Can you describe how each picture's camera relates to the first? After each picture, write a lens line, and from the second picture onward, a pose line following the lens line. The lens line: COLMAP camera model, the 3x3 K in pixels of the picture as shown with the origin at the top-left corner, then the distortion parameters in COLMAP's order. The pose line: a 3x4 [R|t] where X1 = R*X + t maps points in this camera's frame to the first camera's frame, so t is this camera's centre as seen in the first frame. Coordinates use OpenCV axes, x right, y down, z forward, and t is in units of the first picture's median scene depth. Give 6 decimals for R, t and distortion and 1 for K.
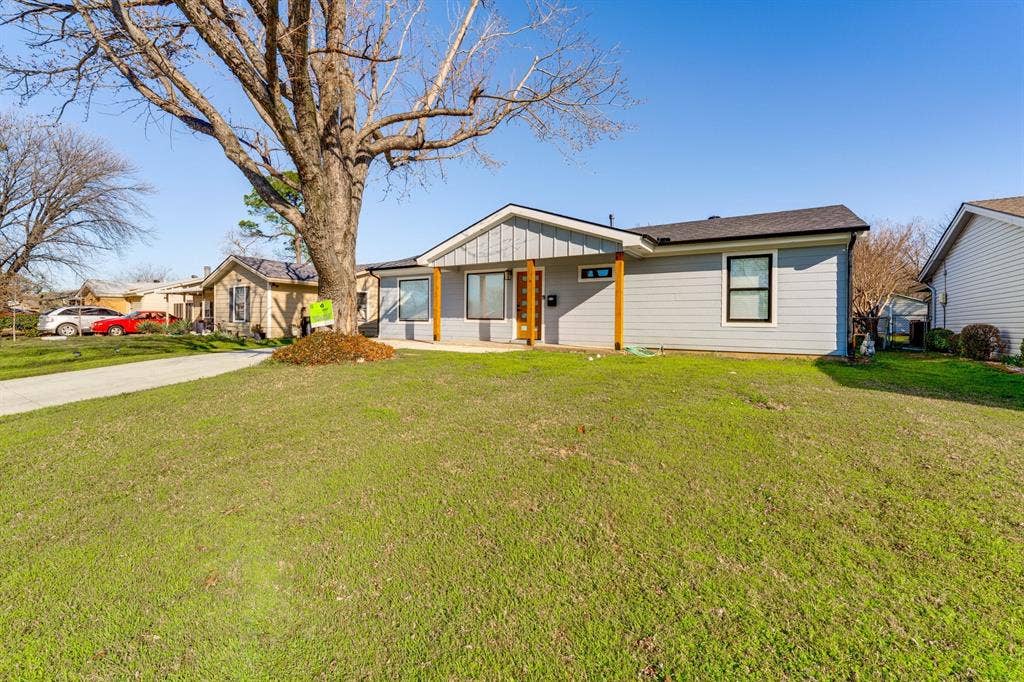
lens RADIAL K [[424.2, 0, 508.7], [0, 424.2, 320.9], [0, 0, 1]] dist [-0.016614, 0.000021]
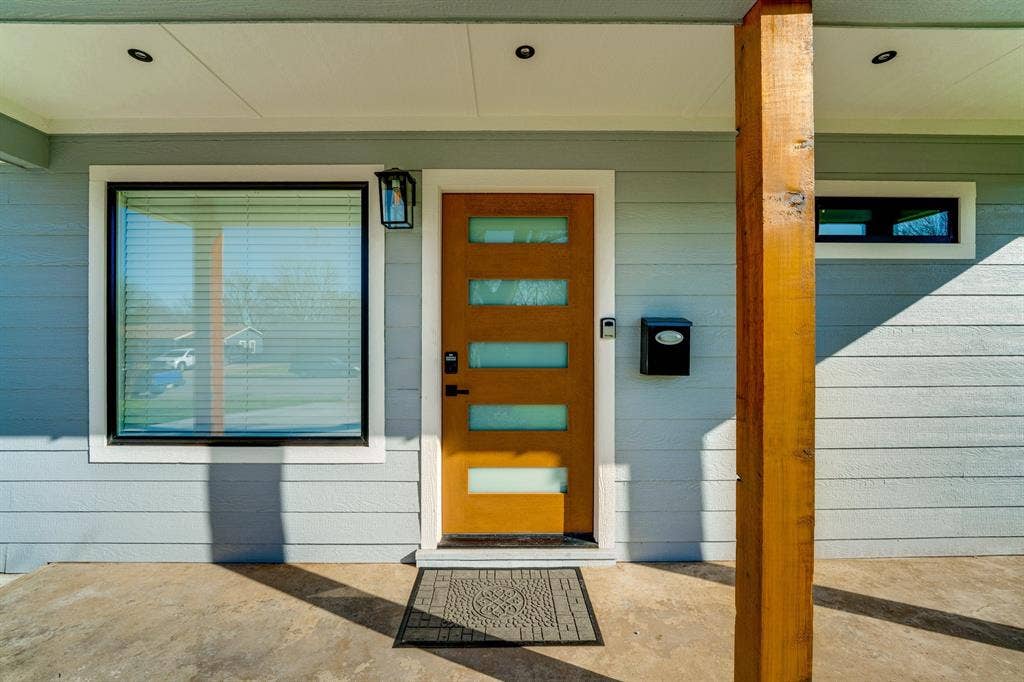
lens RADIAL K [[424.2, 0, 508.7], [0, 424.2, 320.9], [0, 0, 1]] dist [-0.016614, 0.000021]
pose [[0.829781, -0.012007, 0.557959, -0.062571], [0.009178, 0.999927, 0.007868, -0.058093], [-0.558013, -0.001407, 0.829831, 0.825236]]
